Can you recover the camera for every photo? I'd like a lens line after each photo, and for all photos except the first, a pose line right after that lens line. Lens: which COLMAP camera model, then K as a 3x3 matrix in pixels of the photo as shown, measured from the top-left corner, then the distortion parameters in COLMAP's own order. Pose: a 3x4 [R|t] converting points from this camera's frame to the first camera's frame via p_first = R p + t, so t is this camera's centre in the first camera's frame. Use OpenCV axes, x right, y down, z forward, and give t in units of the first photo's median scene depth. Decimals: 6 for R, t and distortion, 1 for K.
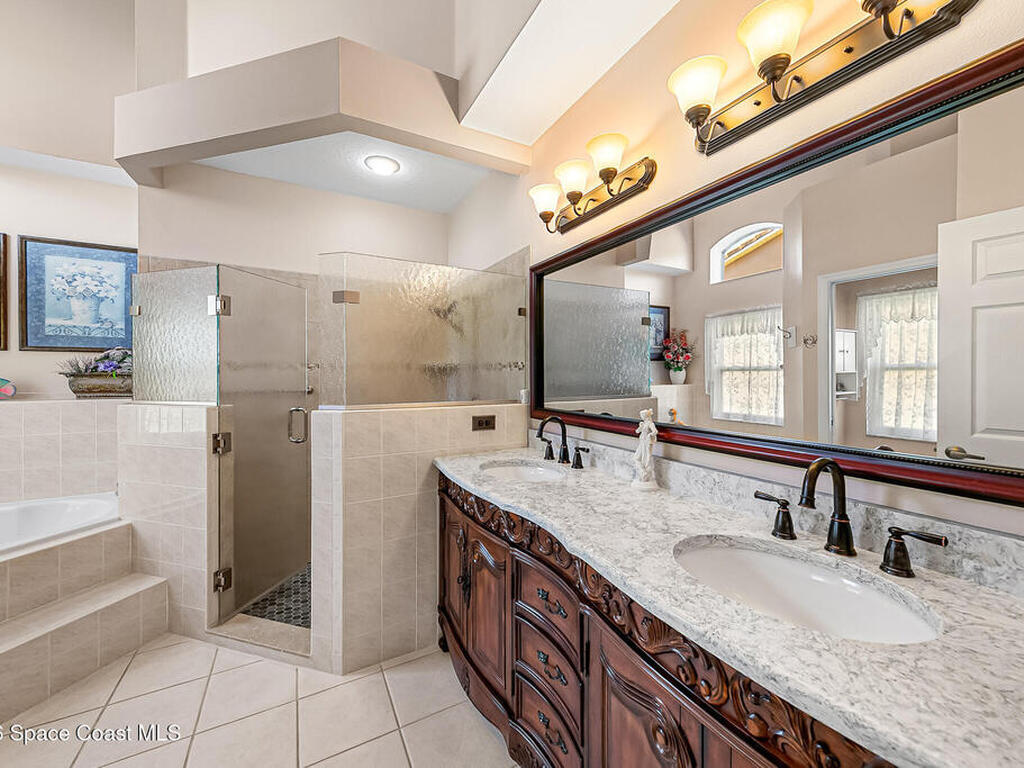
lens RADIAL K [[394.6, 0, 515.2], [0, 394.6, 380.6], [0, 0, 1]] dist [0.001598, -0.000134]
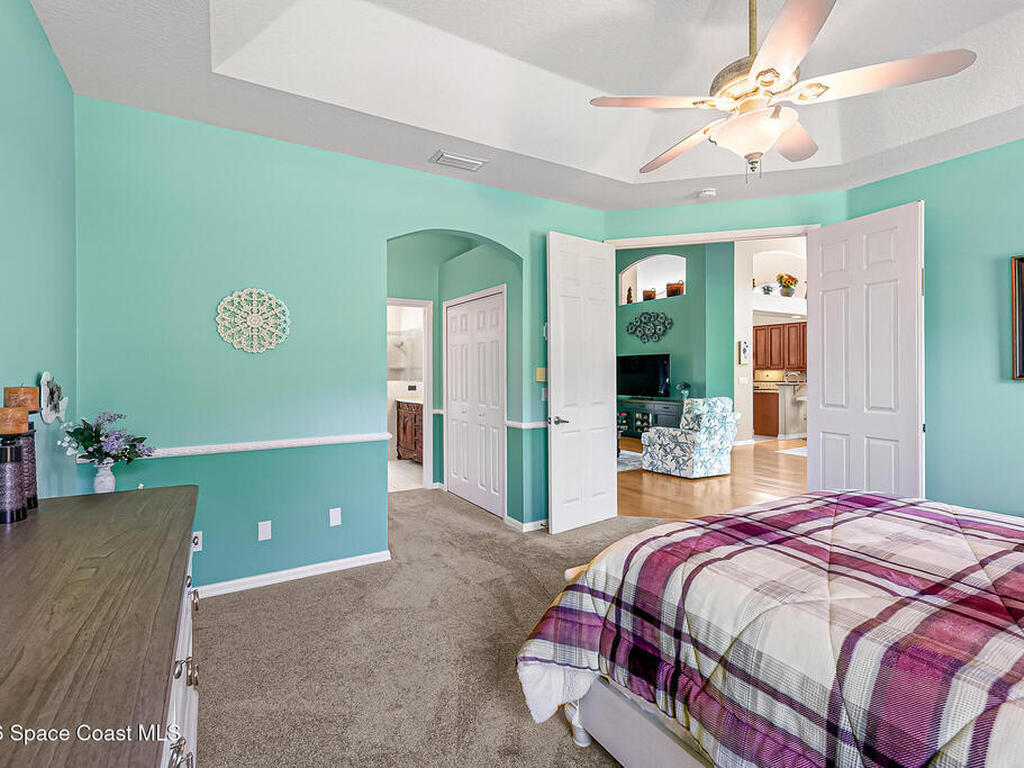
lens RADIAL K [[493.4, 0, 509.6], [0, 493.4, 374.4], [0, 0, 1]] dist [-0.000903, -0.000072]
pose [[0.999422, 0.000160, 0.033987, 0.513181], [-0.000088, 0.999998, -0.002115, 0.009816], [-0.033987, 0.002111, 0.999420, -2.660812]]
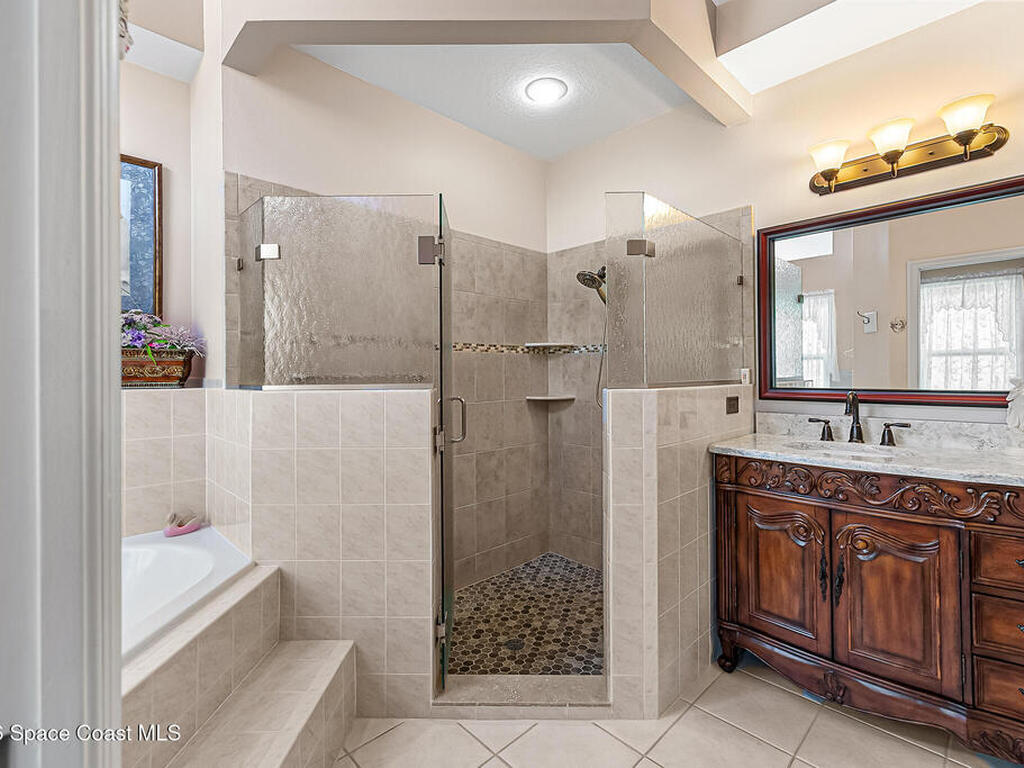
lens RADIAL K [[476.1, 0, 511.0], [0, 476.1, 376.1], [0, 0, 1]] dist [0.012809, -0.000108]
pose [[0.964434, -0.006879, 0.264235, -0.790166], [0.009638, 0.999912, -0.009148, 0.046050], [-0.264149, 0.011369, 0.964415, 0.107409]]
